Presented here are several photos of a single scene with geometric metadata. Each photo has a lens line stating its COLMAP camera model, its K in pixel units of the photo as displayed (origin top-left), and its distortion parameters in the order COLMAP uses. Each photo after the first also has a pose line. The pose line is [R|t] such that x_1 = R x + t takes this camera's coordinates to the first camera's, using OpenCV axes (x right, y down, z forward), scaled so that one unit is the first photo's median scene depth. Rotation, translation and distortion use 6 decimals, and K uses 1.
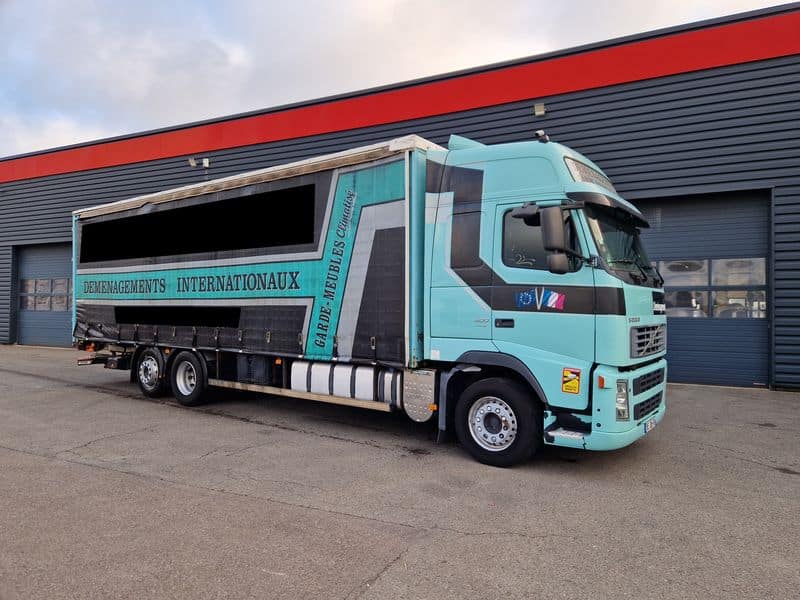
lens RADIAL K [[527.3, 0, 400.0], [0, 527.3, 300.0], [0, 0, 1]] dist [0.146080, -0.193058]
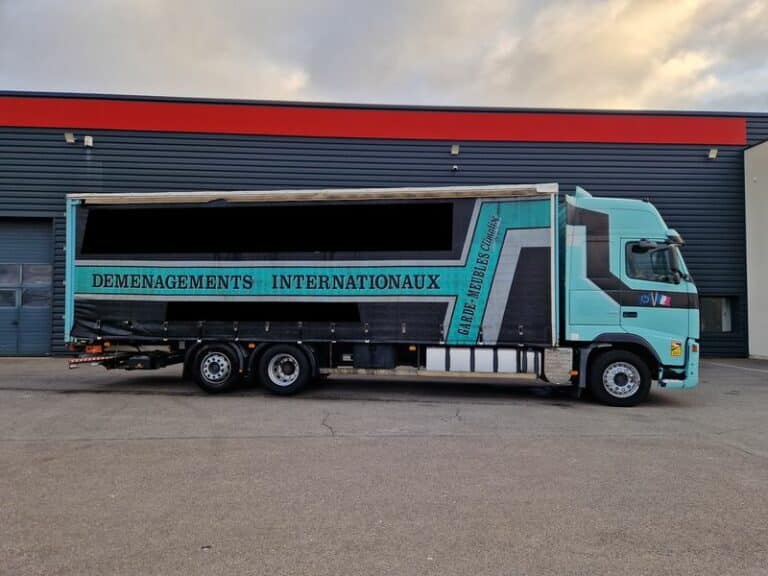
lens RADIAL K [[506.2, 0, 384.0], [0, 506.2, 288.0], [0, 0, 1]] dist [0.146080, -0.193058]
pose [[0.873776, 0.015060, 0.486094, -0.930452], [-0.008977, 0.999850, -0.014840, -0.004260], [-0.486245, 0.008603, 0.873780, 0.018496]]
